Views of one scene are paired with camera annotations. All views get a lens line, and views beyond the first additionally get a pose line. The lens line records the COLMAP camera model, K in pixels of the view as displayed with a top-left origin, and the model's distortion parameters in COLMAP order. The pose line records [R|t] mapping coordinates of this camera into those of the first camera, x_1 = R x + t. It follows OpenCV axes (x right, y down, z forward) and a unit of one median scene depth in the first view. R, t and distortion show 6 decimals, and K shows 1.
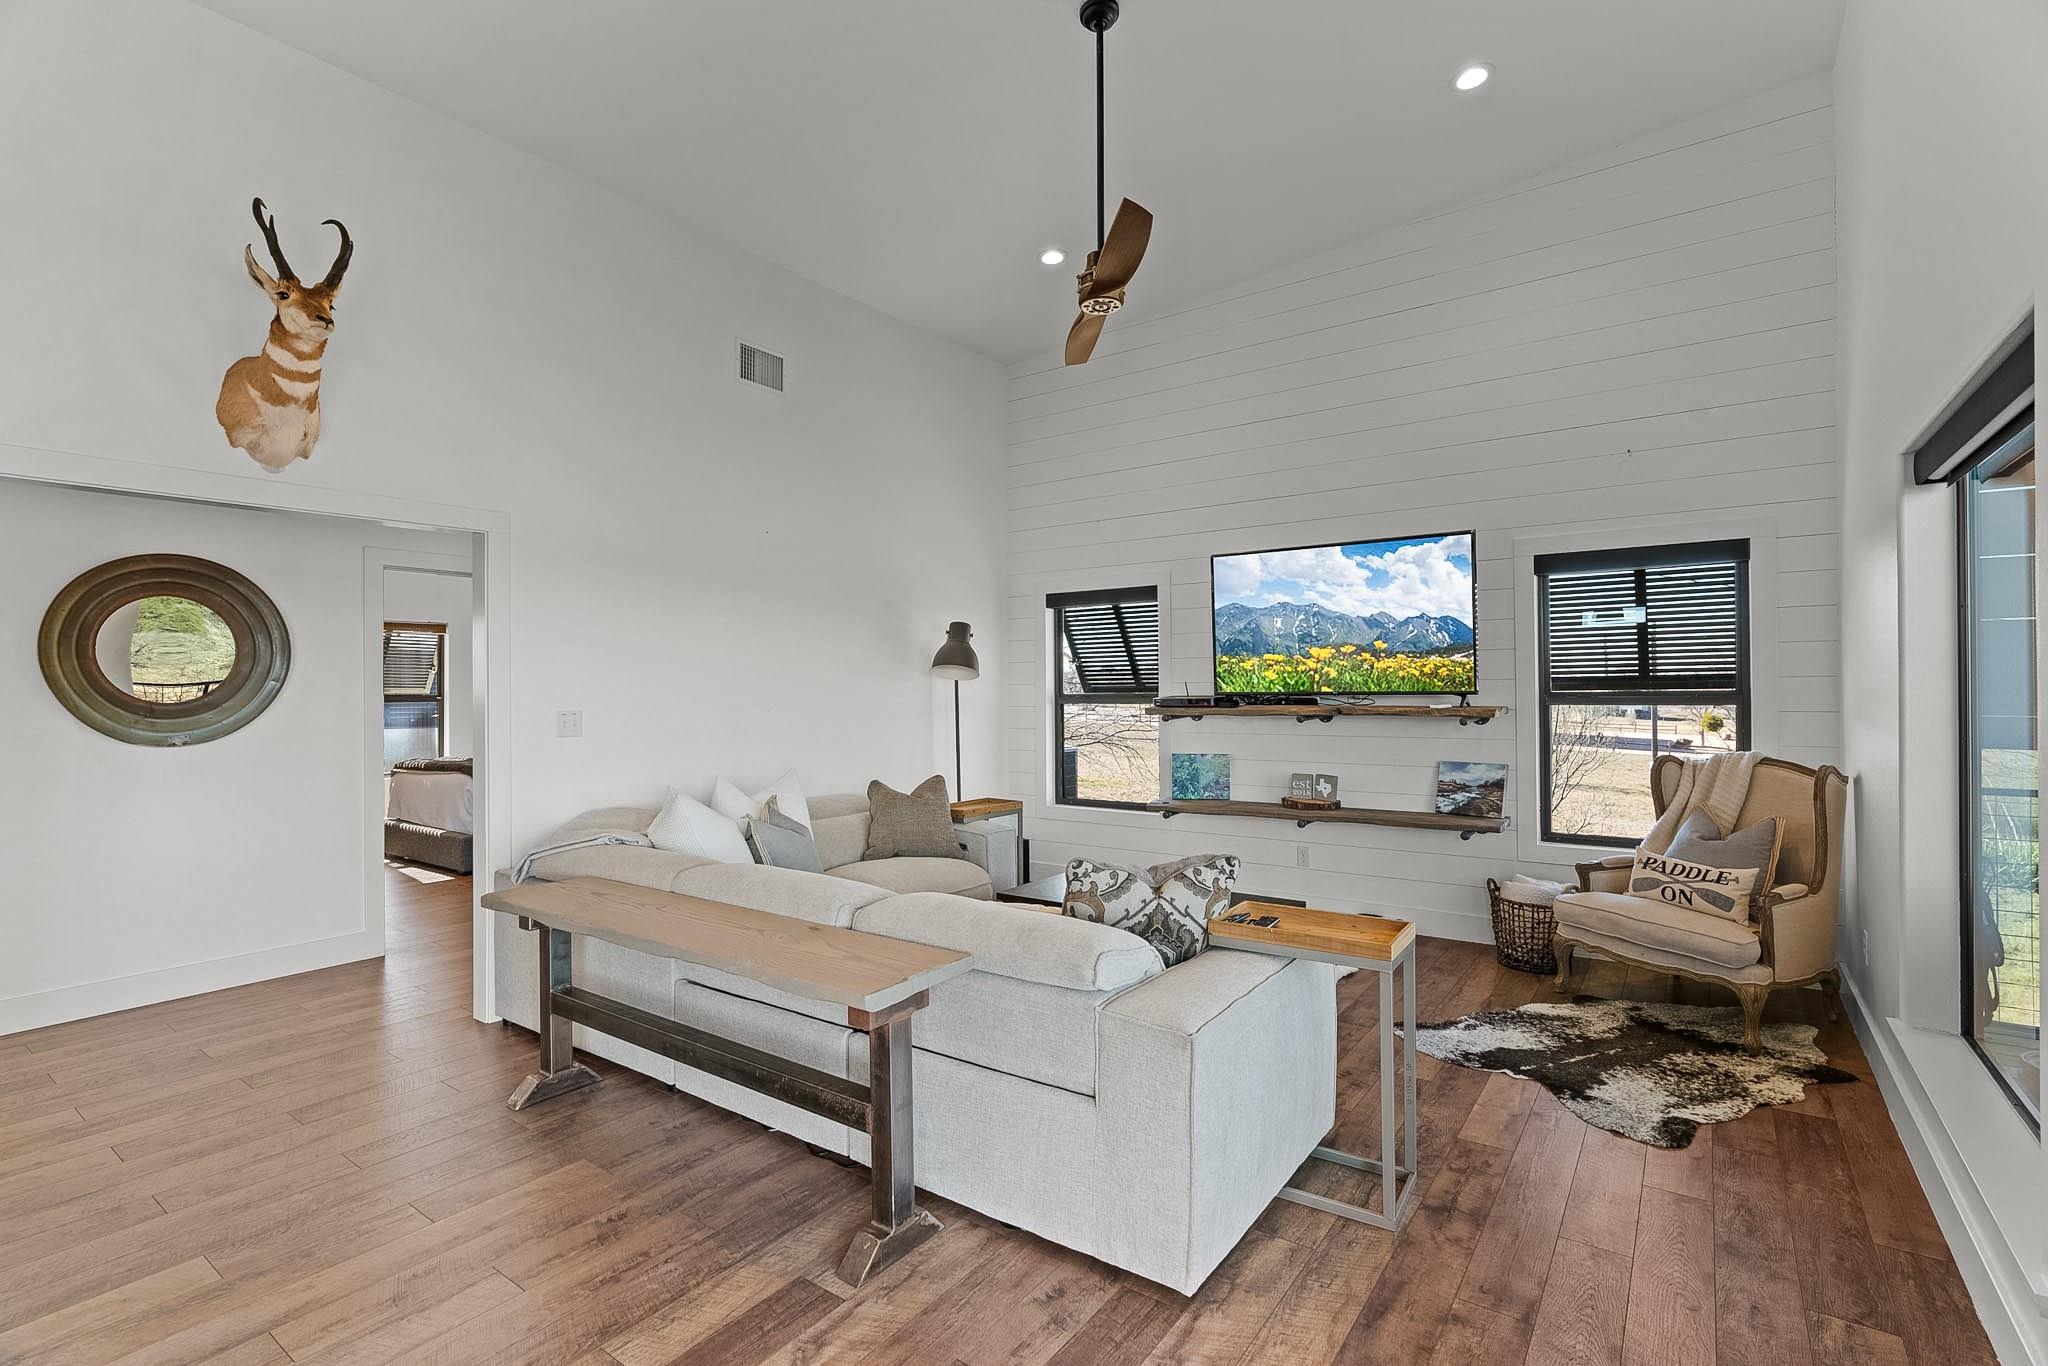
lens RADIAL K [[900.3, 0, 1024.0], [0, 900.3, 683.0], [0, 0, 1]] dist [-0.001560, -0.000099]
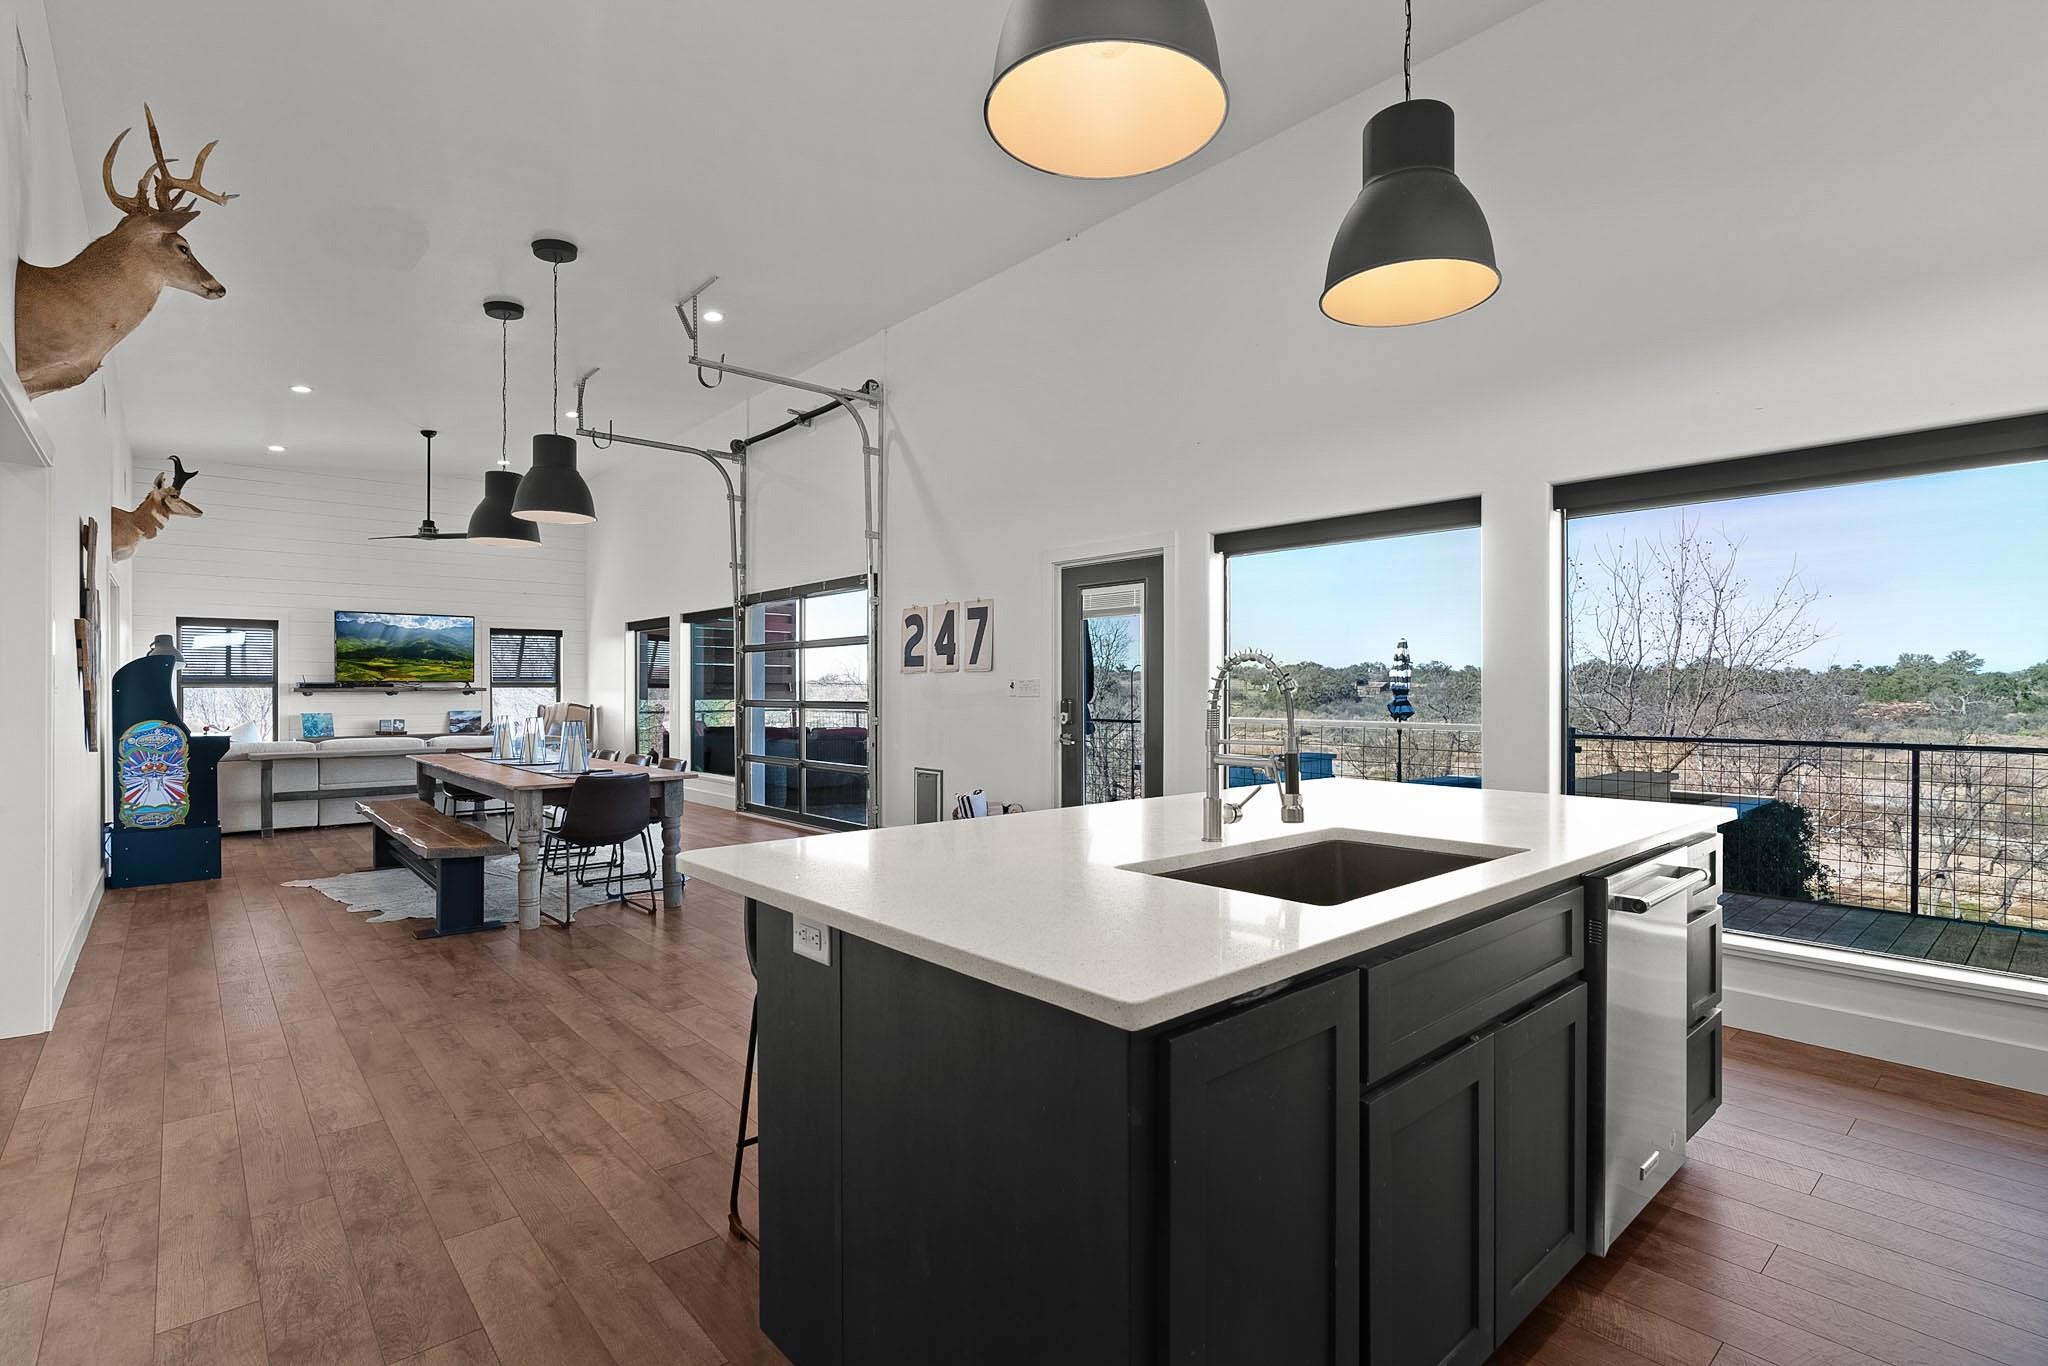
lens RADIAL K [[955.2, 0, 1024.0], [0, 955.2, 683.0], [0, 0, 1]] dist [0.001049, 0.000060]
pose [[0.264522, 0.014815, 0.964266, -1.615904], [-0.003235, 0.999890, -0.014475, 0.047249], [-0.964374, 0.000710, 0.264541, -1.150171]]
